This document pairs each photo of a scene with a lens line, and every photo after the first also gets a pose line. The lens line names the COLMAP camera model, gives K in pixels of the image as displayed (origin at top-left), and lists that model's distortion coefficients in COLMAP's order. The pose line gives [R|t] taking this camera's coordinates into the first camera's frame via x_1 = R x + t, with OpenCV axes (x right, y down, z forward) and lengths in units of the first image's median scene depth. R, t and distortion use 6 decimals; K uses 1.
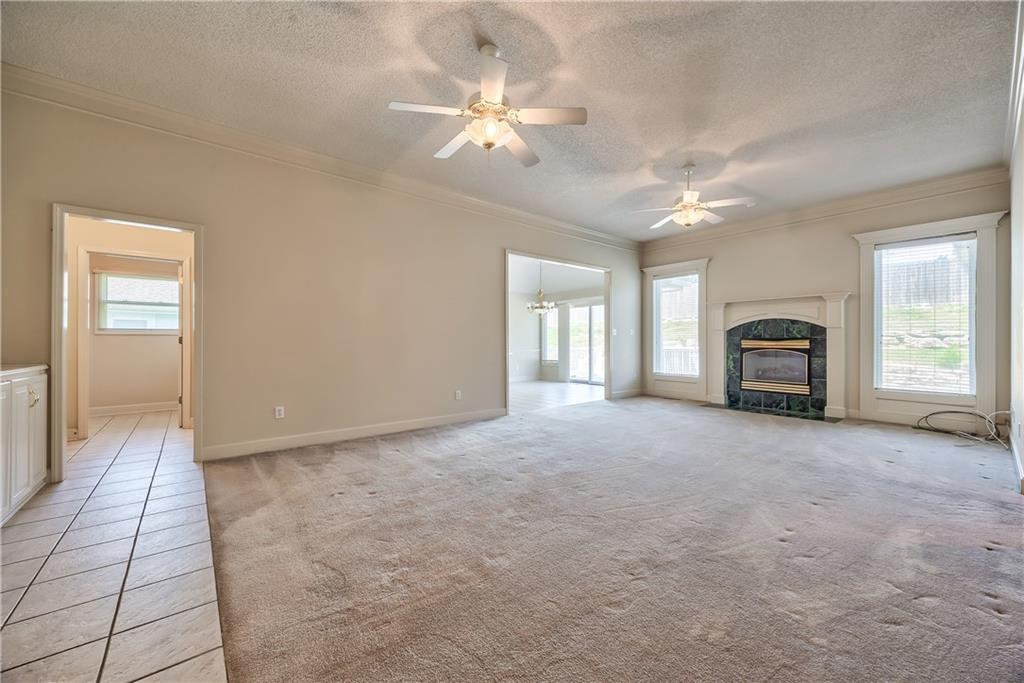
lens RADIAL K [[388.3, 0, 503.6], [0, 388.3, 342.0], [0, 0, 1]] dist [-0.003108, -0.000268]
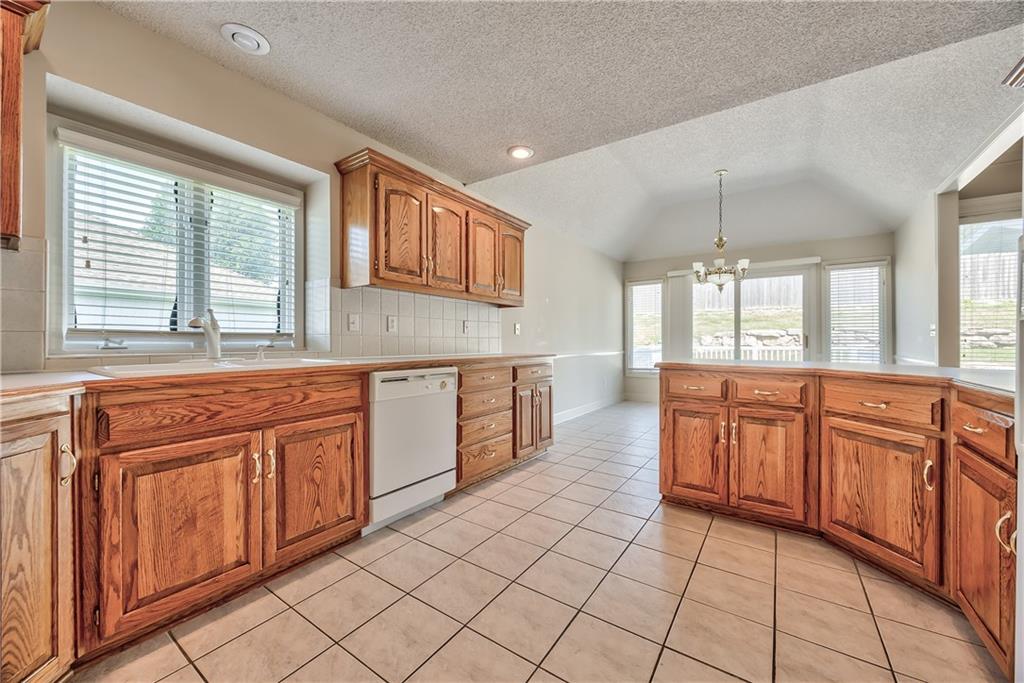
lens RADIAL K [[393.9, 0, 524.4], [0, 393.9, 339.4], [0, 0, 1]] dist [-0.001611, -0.000489]
pose [[0.951650, 0.004528, 0.307151, -0.484652], [-0.004415, 0.999990, -0.001064, 0.004207], [-0.307152, -0.000344, 0.951660, 0.873833]]
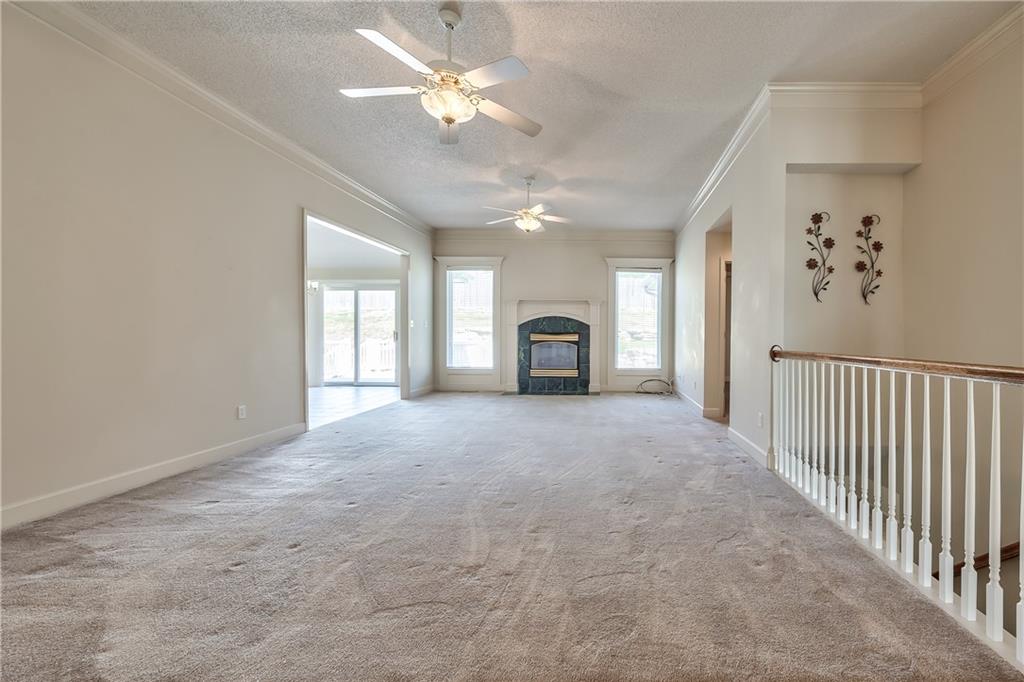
lens RADIAL K [[436.5, 0, 609.3], [0, 436.5, 341.2], [0, 0, 1]] dist [-0.007194, -0.000040]
pose [[0.615216, -0.005420, 0.788340, -0.287671], [-0.005951, 0.999916, 0.011519, 0.000647], [-0.788336, -0.011778, 0.615132, 0.028506]]
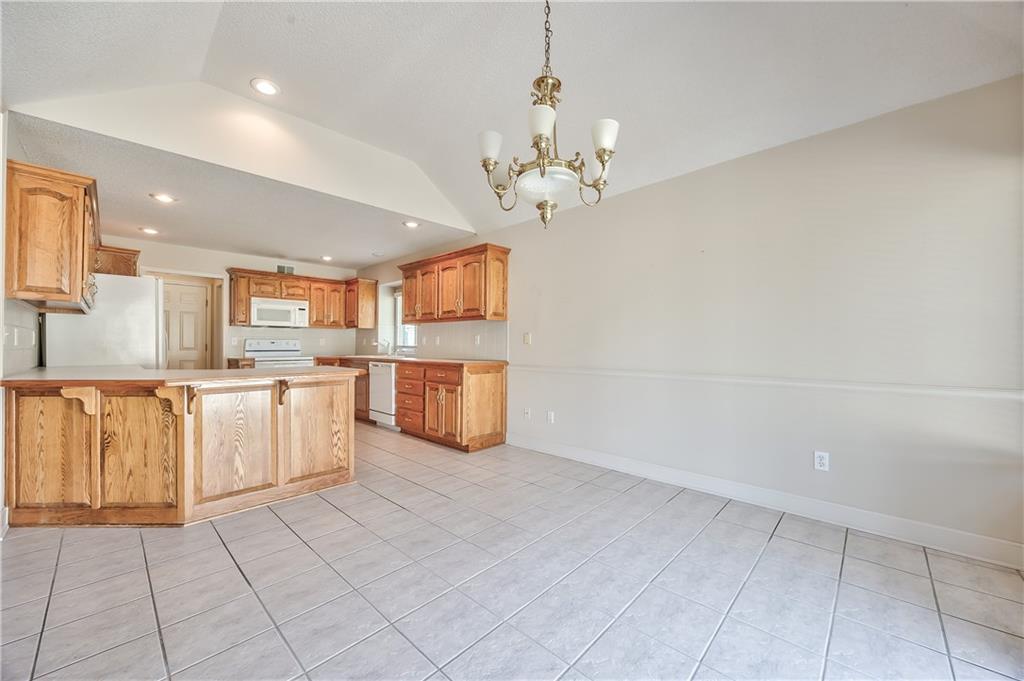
lens RADIAL K [[389.2, 0, 511.8], [0, 389.2, 343.5], [0, 0, 1]] dist [-0.002113, 0.000060]
pose [[0.126080, -0.003785, -0.992013, 0.431182], [0.002257, 0.999991, -0.003529, -0.004081], [0.992018, -0.001794, 0.126087, 1.452801]]
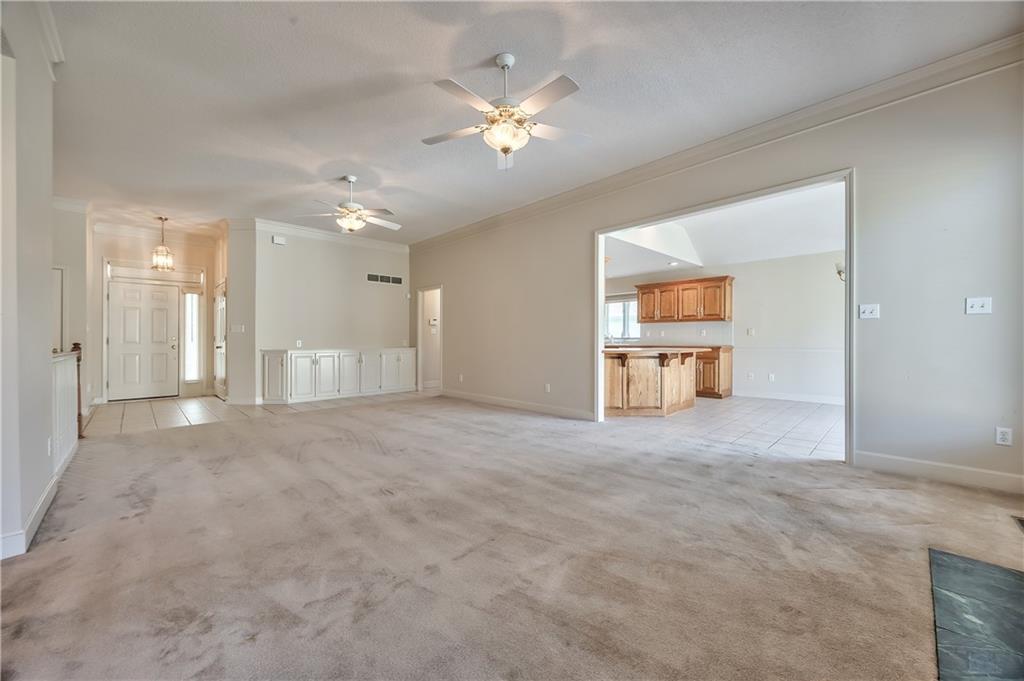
lens RADIAL K [[388.5, 0, 516.8], [0, 388.5, 337.9], [0, 0, 1]] dist [-0.000583, 0.000036]
pose [[0.101250, -0.005158, -0.994848, 0.846259], [0.007380, 0.999963, -0.004434, 0.002738], [0.994834, -0.006893, 0.101284, 0.731449]]
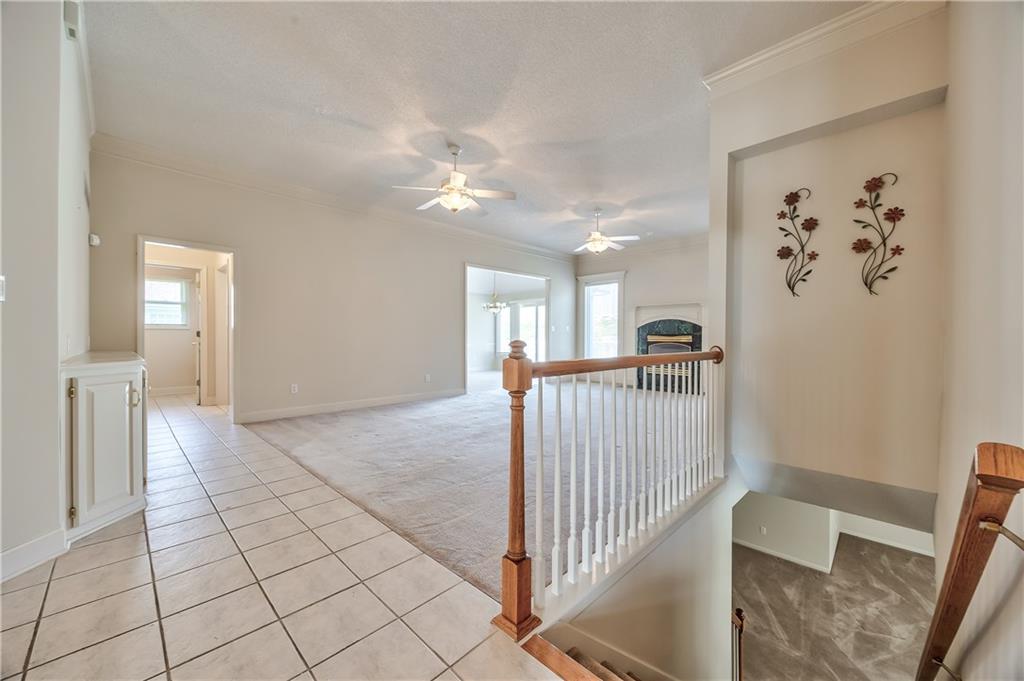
lens RADIAL K [[388.3, 0, 503.6], [0, 388.3, 341.0], [0, 0, 1]] dist [-0.003108, -0.000268]
pose [[0.994279, 0.002174, 0.106793, -0.003414], [-0.003383, 0.999932, 0.011146, 0.000611], [-0.106762, -0.011444, 0.994219, -0.265795]]
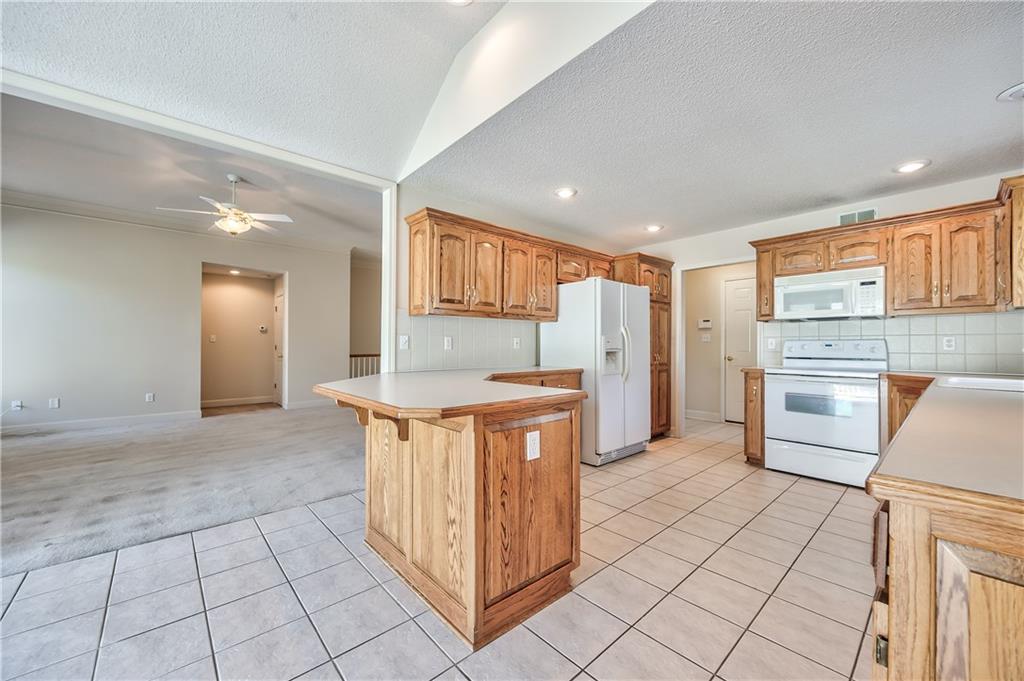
lens RADIAL K [[389.2, 0, 511.8], [0, 389.2, 343.5], [0, 0, 1]] dist [-0.002113, 0.000060]
pose [[-0.998647, -0.001620, -0.051981, -0.144215], [-0.001151, 0.999958, -0.009046, -0.008558], [0.051994, -0.008974, -0.998607, 1.558458]]
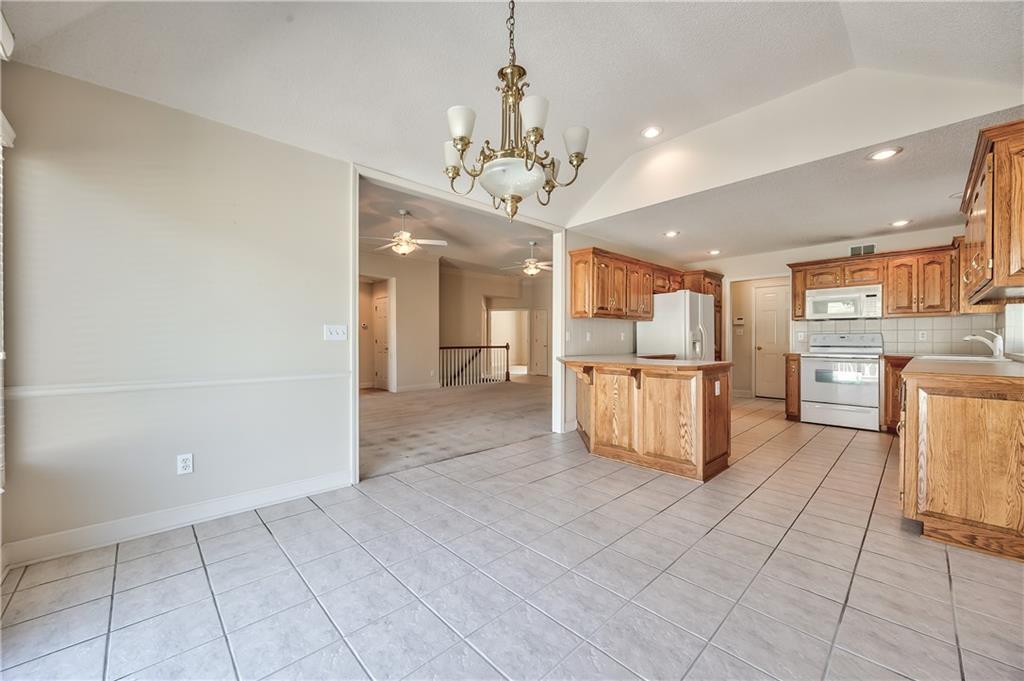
lens RADIAL K [[390.5, 0, 515.4], [0, 390.5, 341.6], [0, 0, 1]] dist [-0.002150, -0.000127]
pose [[-0.996024, 0.002616, -0.089052, 0.164444], [0.002527, 0.999996, 0.001117, -0.004579], [0.089054, 0.000888, -0.996026, 1.804975]]
